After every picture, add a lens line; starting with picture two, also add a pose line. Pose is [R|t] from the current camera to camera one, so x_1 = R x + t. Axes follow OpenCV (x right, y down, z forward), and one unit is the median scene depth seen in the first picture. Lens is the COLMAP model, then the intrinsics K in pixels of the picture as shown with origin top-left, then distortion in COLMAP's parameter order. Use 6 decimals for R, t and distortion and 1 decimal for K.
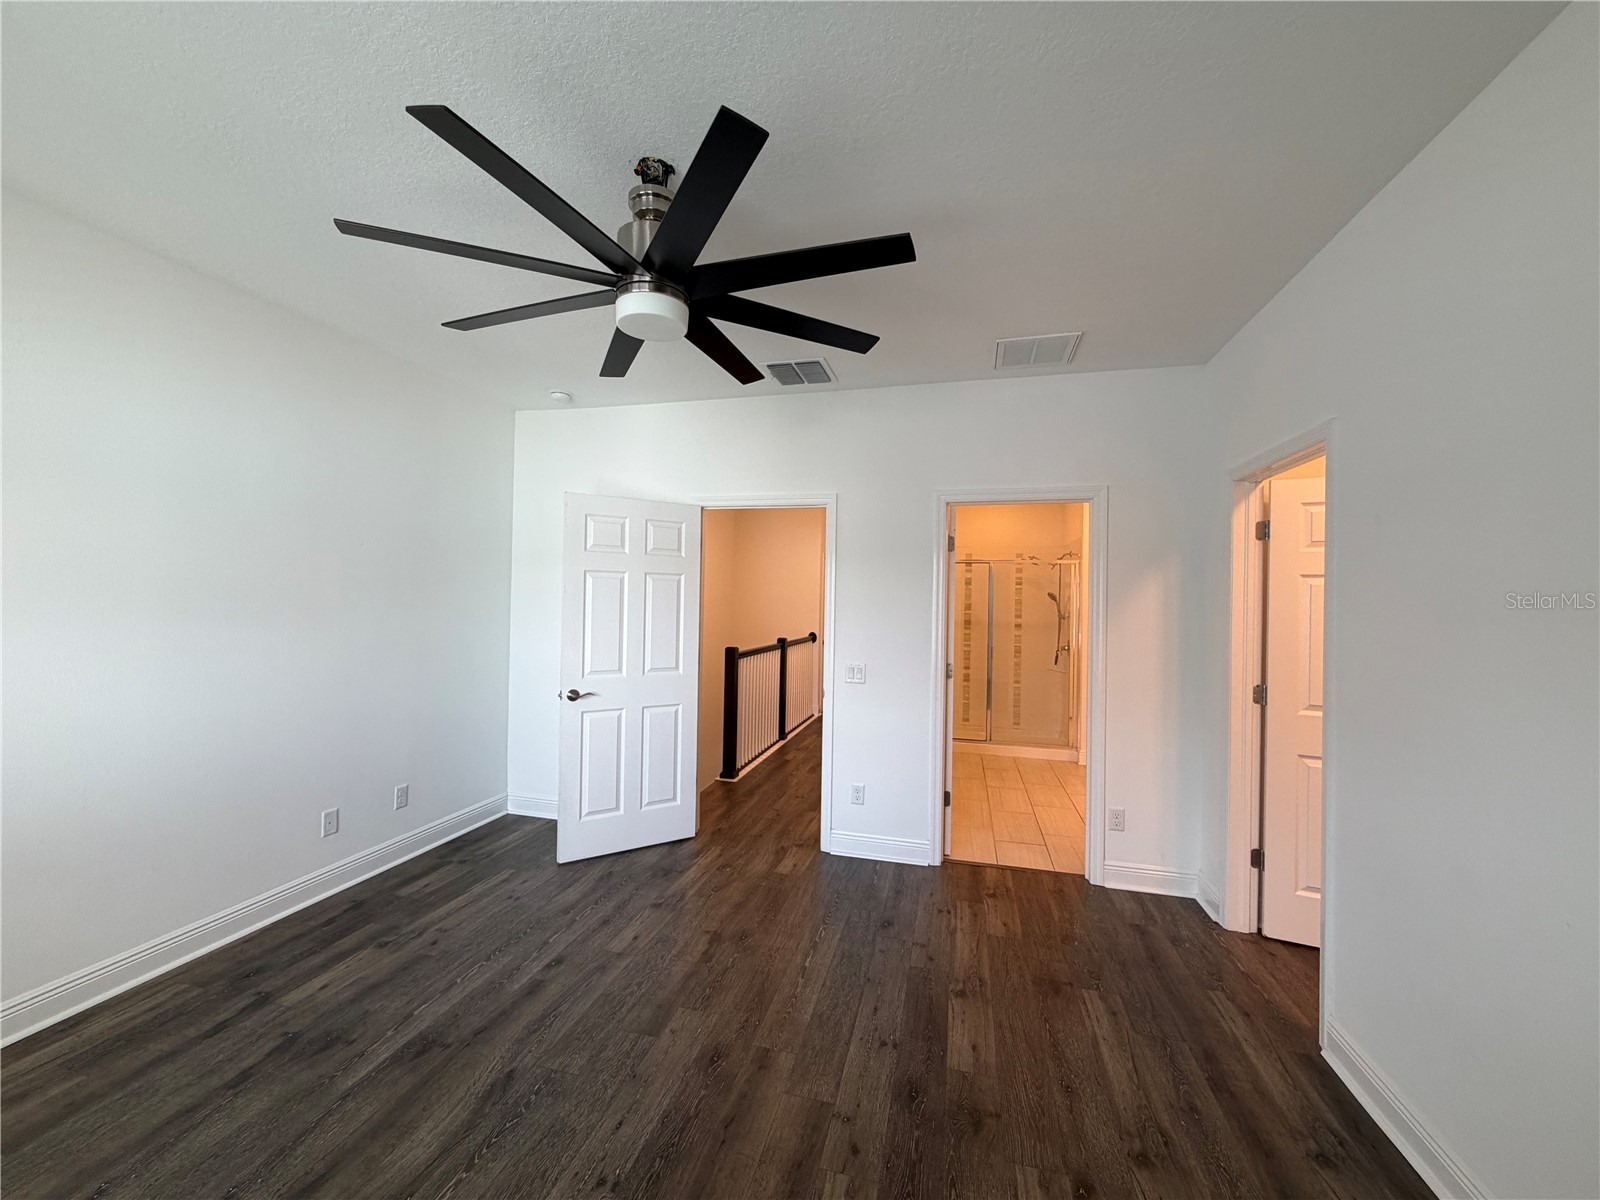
lens RADIAL K [[637.9, 0, 797.4], [0, 637.9, 597.5], [0, 0, 1]] dist [0.001262, 0.000017]
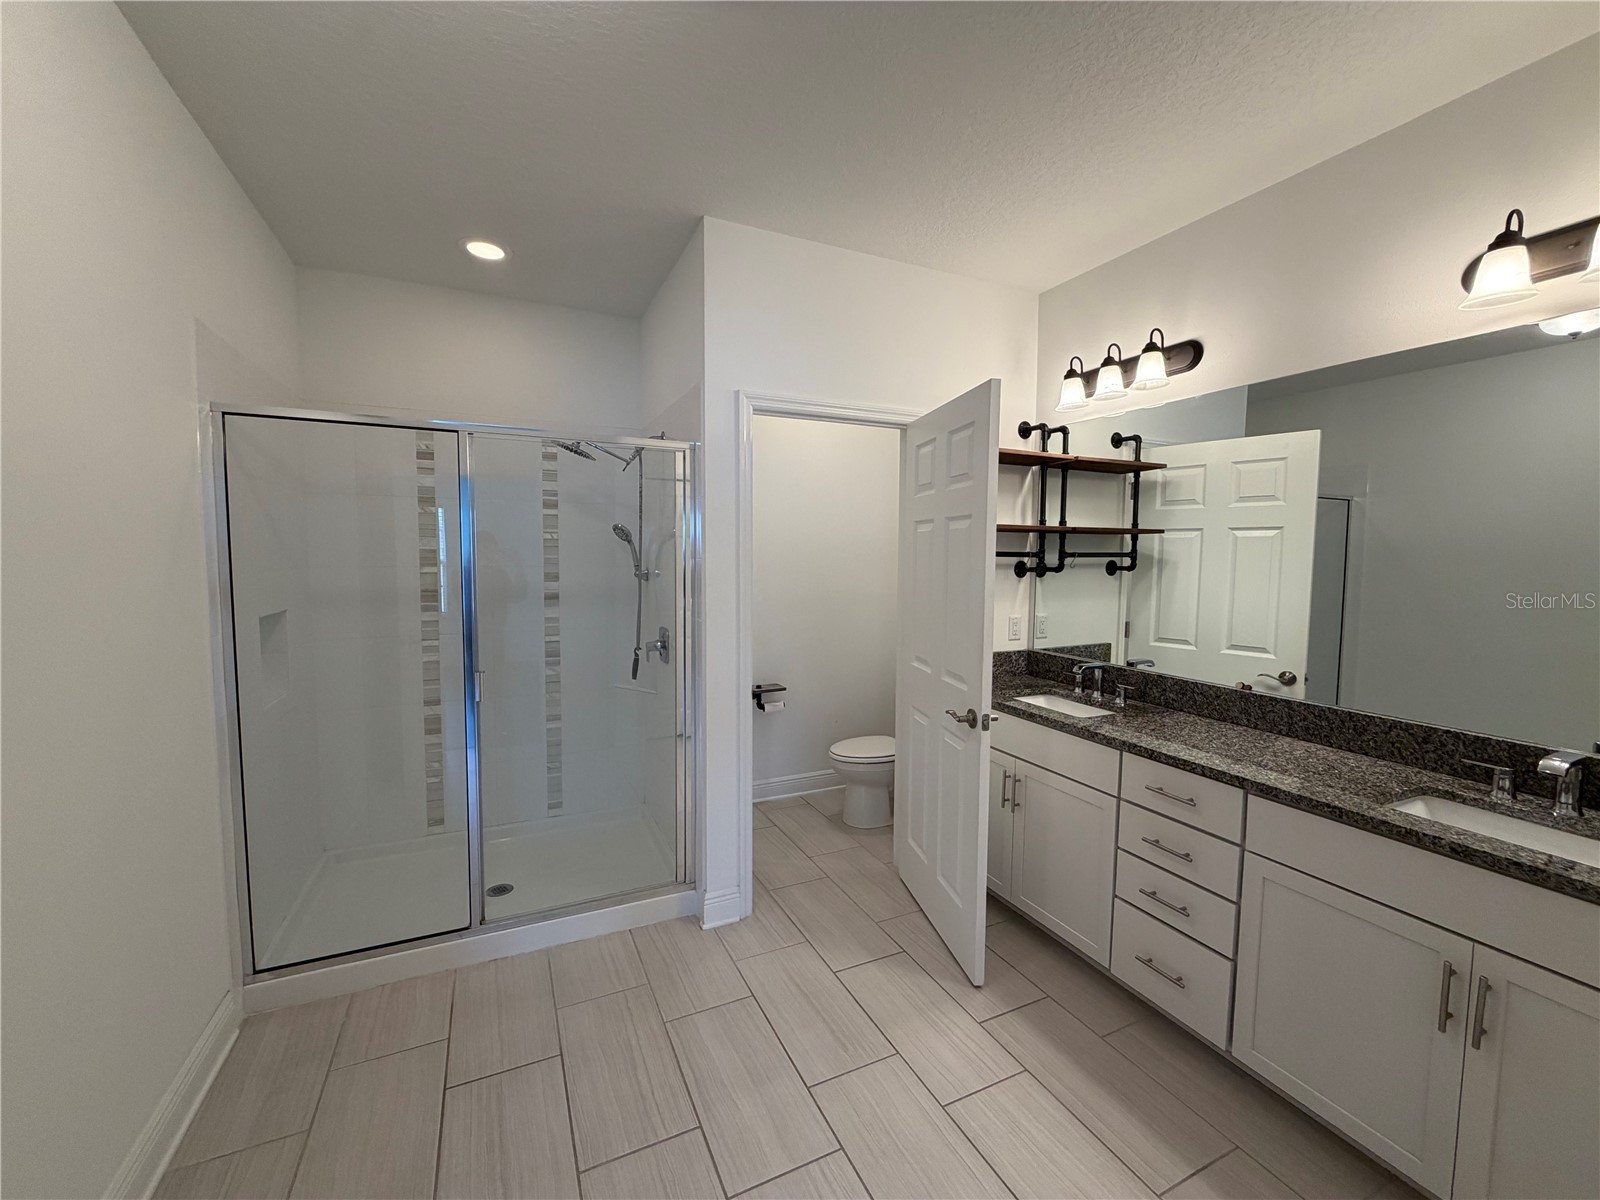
lens RADIAL K [[637.9, 0, 796.0], [0, 637.9, 598.6], [0, 0, 1]] dist [0.001262, 0.000017]
pose [[0.773531, -0.050917, 0.631710, 0.193640], [0.001838, 0.996943, 0.078106, 0.009782], [-0.633756, -0.059256, 0.771260, 0.539563]]
